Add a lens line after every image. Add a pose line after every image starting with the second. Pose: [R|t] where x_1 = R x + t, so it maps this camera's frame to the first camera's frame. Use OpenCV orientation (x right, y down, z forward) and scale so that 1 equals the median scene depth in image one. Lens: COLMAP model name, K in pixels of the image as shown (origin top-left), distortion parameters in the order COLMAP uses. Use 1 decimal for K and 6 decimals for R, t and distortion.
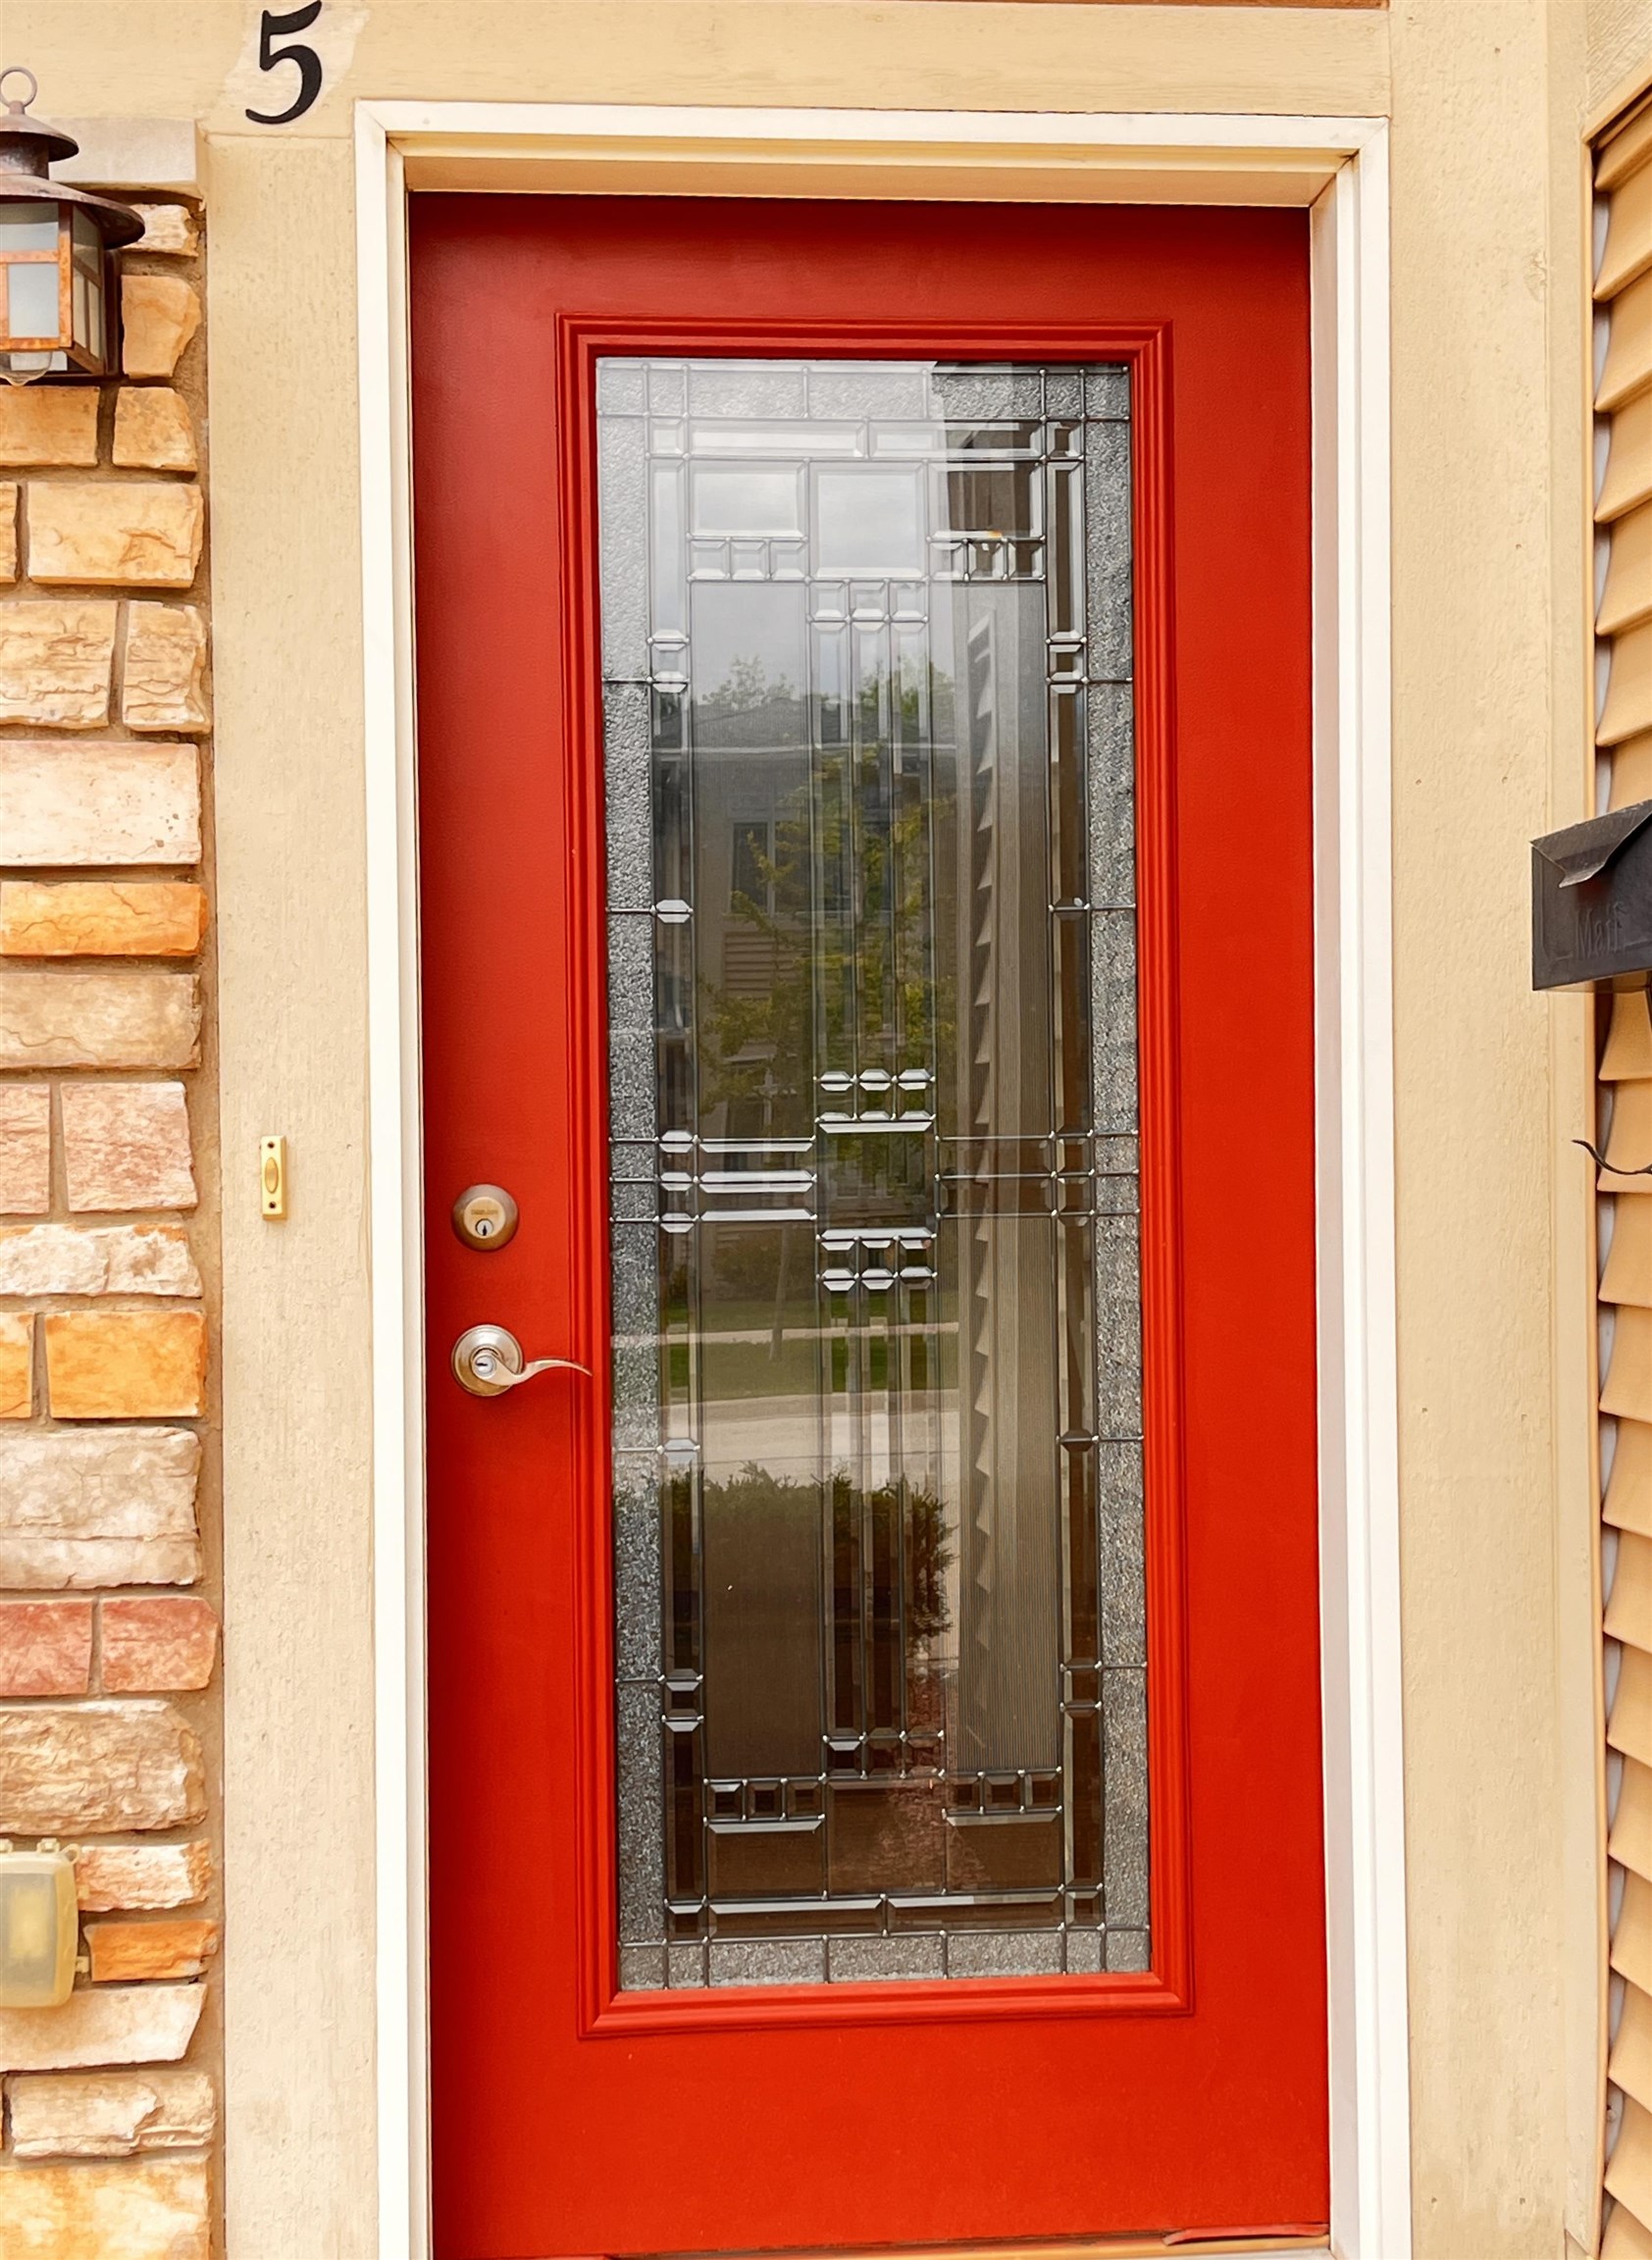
lens RADIAL K [[3151.8, 0, 826.0], [0, 3151.8, 1130.0], [0, 0, 1]] dist [0.007859, 0.012210]
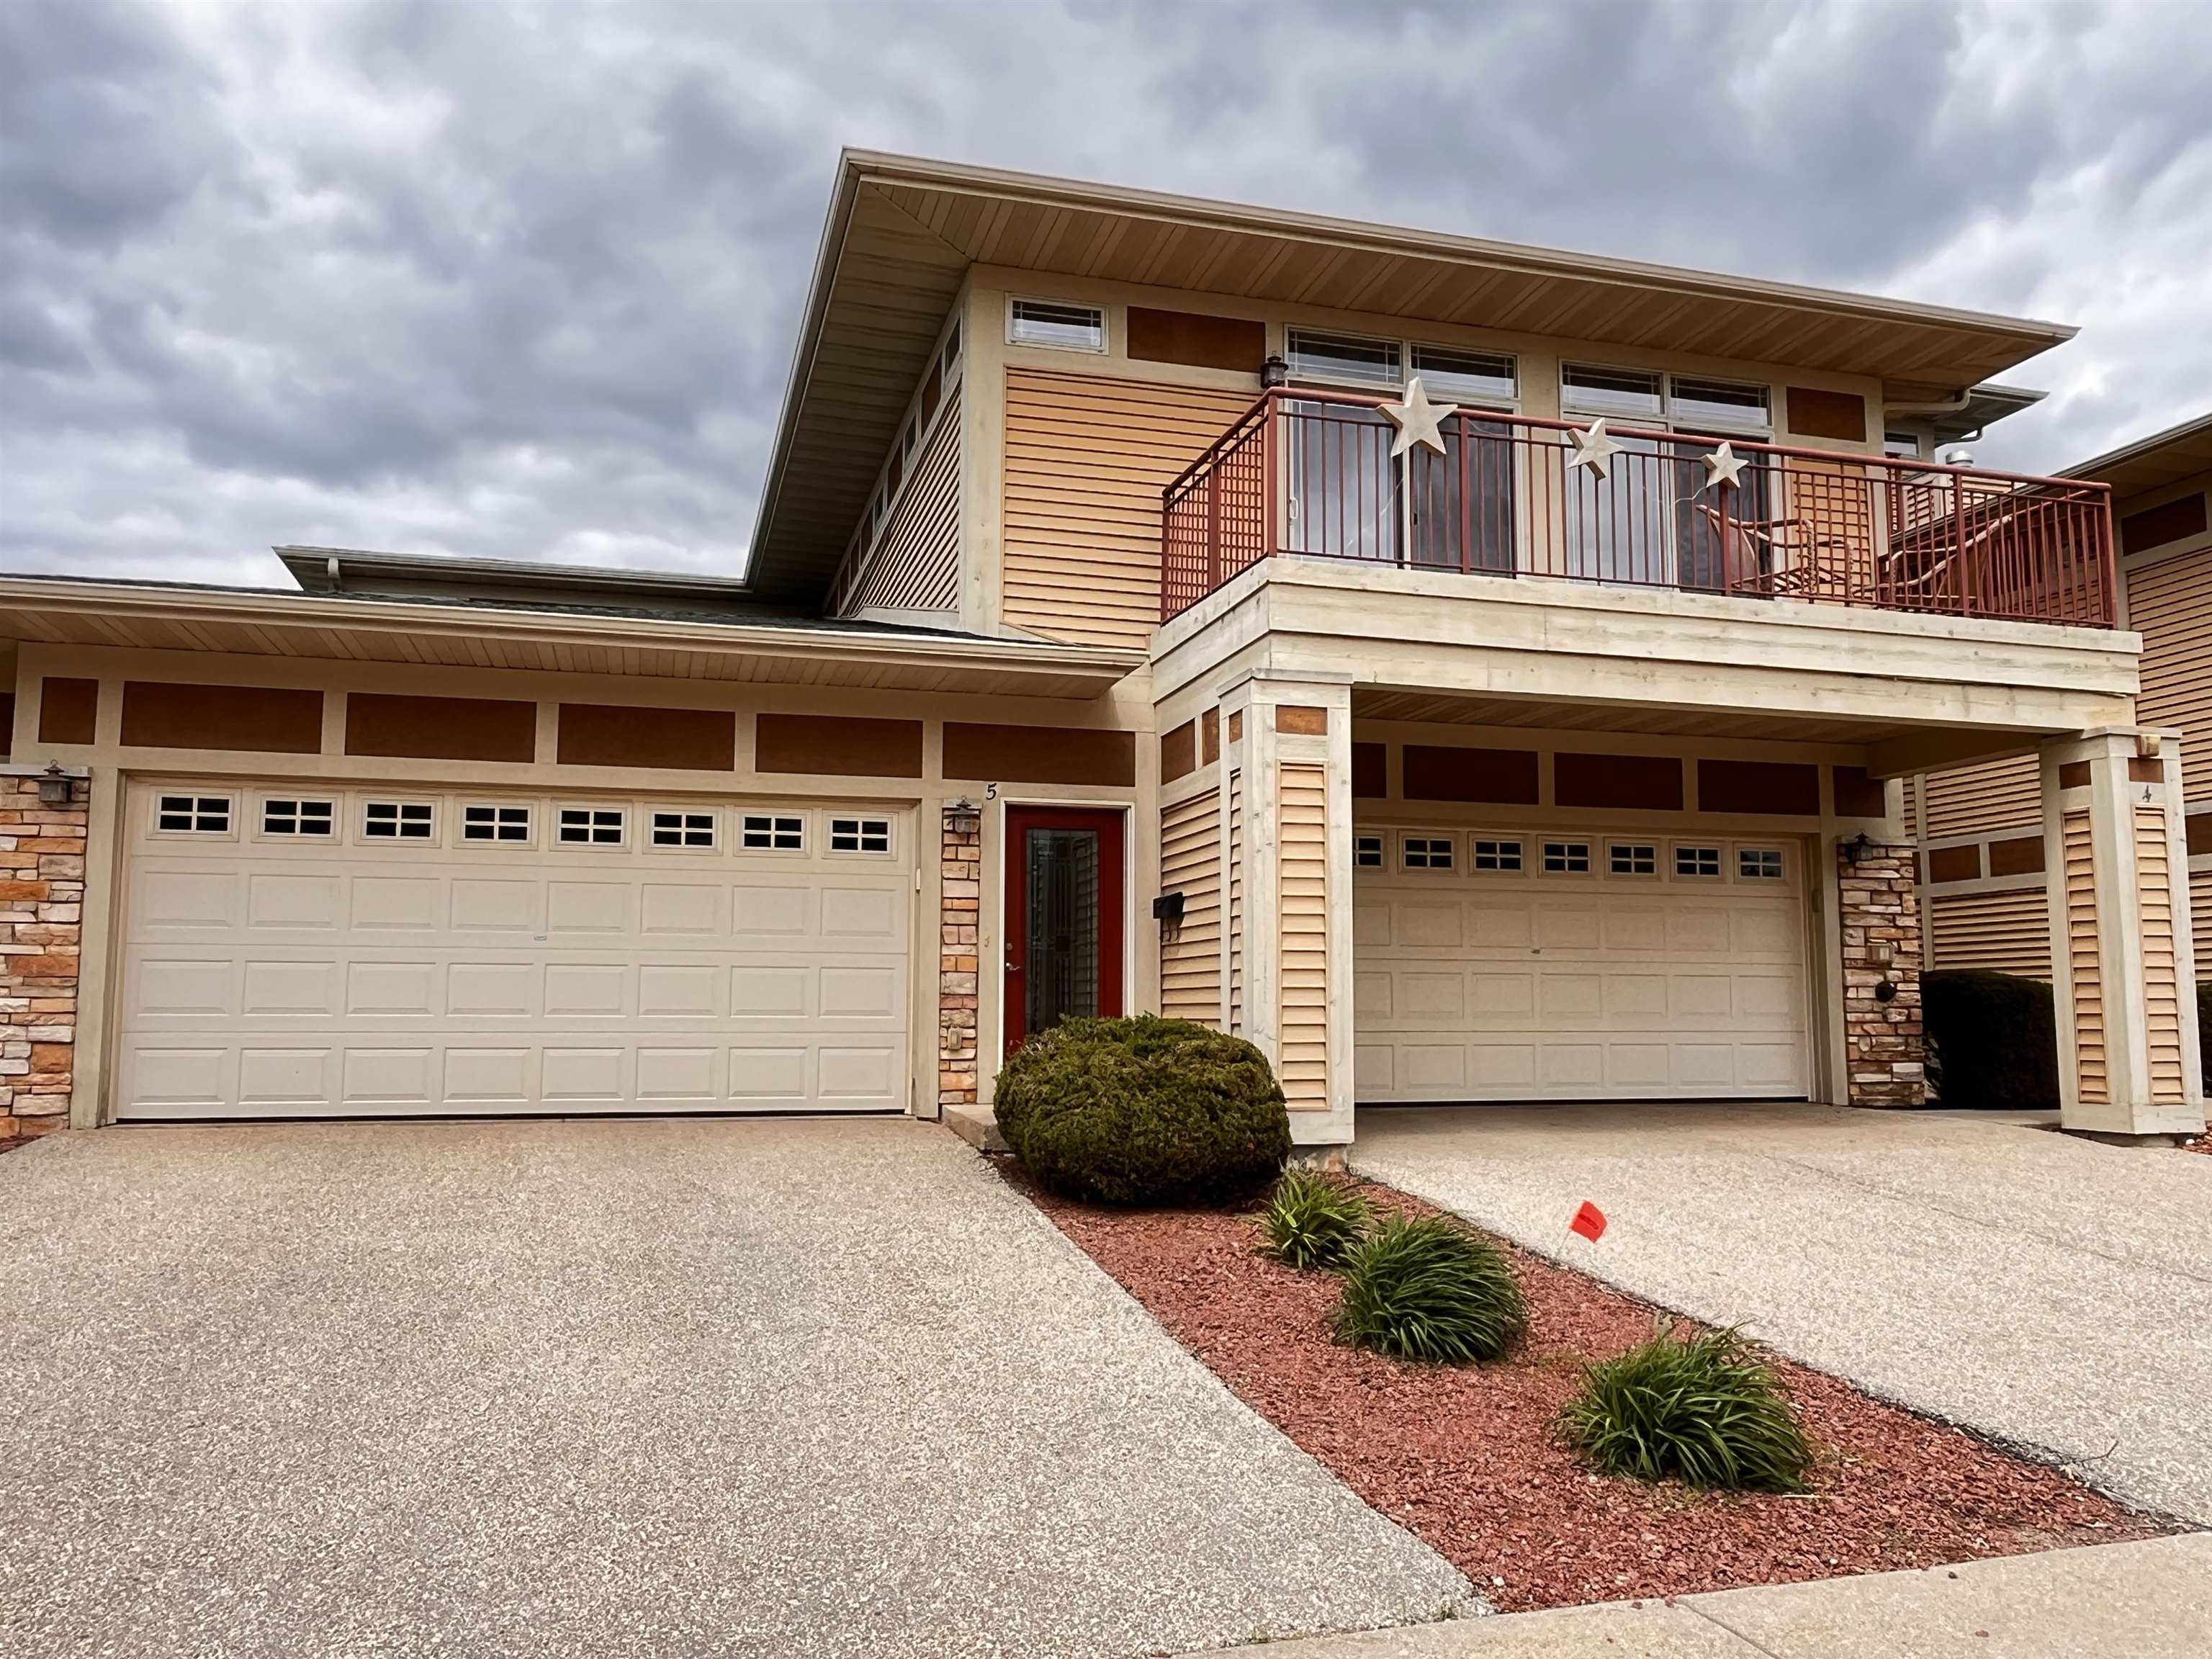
lens RADIAL K [[1676.9, 0, 1106.0], [0, 1676.9, 829.5], [0, 0, 1]] dist [-0.001734, 0.000553]
pose [[0.983205, 0.035340, 0.179049, -0.619698], [-0.015640, 0.993779, -0.110264, 0.188844], [-0.181832, 0.105612, 0.977642, -2.960988]]
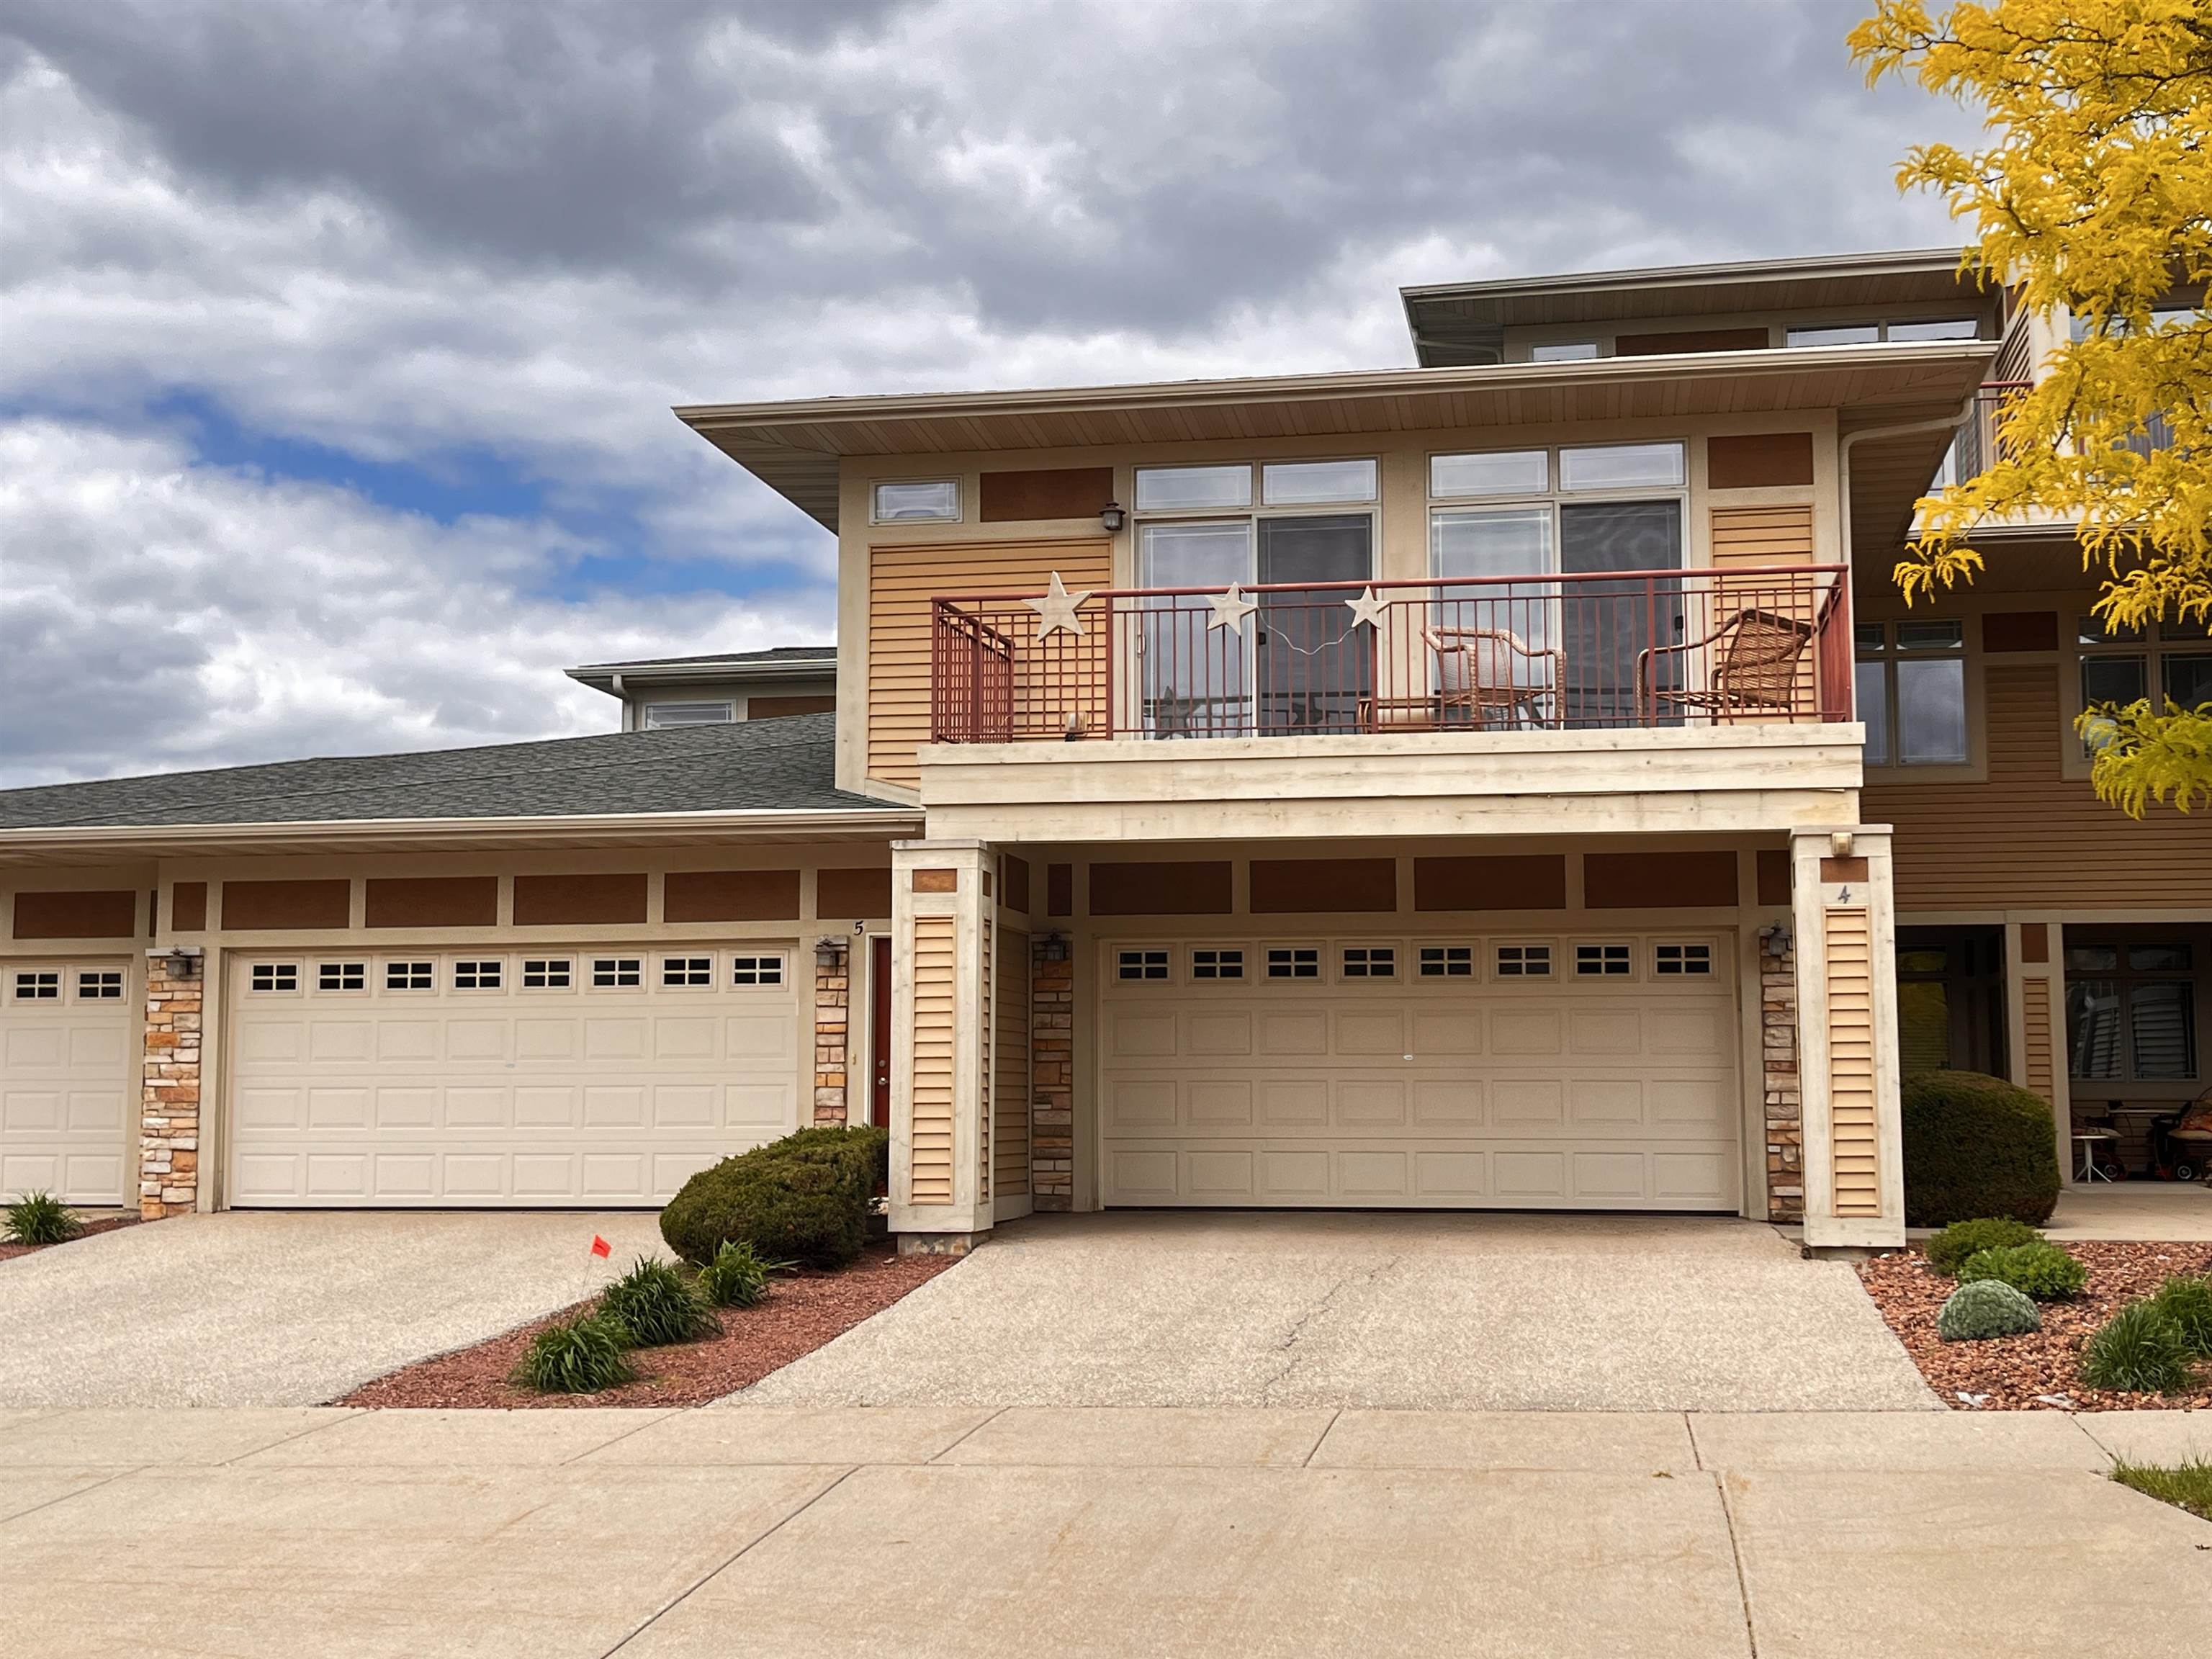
lens RADIAL K [[2576.5, 0, 1106.0], [0, 2576.5, 829.5], [0, 0, 1]] dist [0.104728, -0.022236]
pose [[0.961837, -0.018546, -0.272995, 2.415333], [-0.009607, 0.994796, -0.101432, 0.100937], [0.273455, 0.100184, 0.956653, -5.594965]]
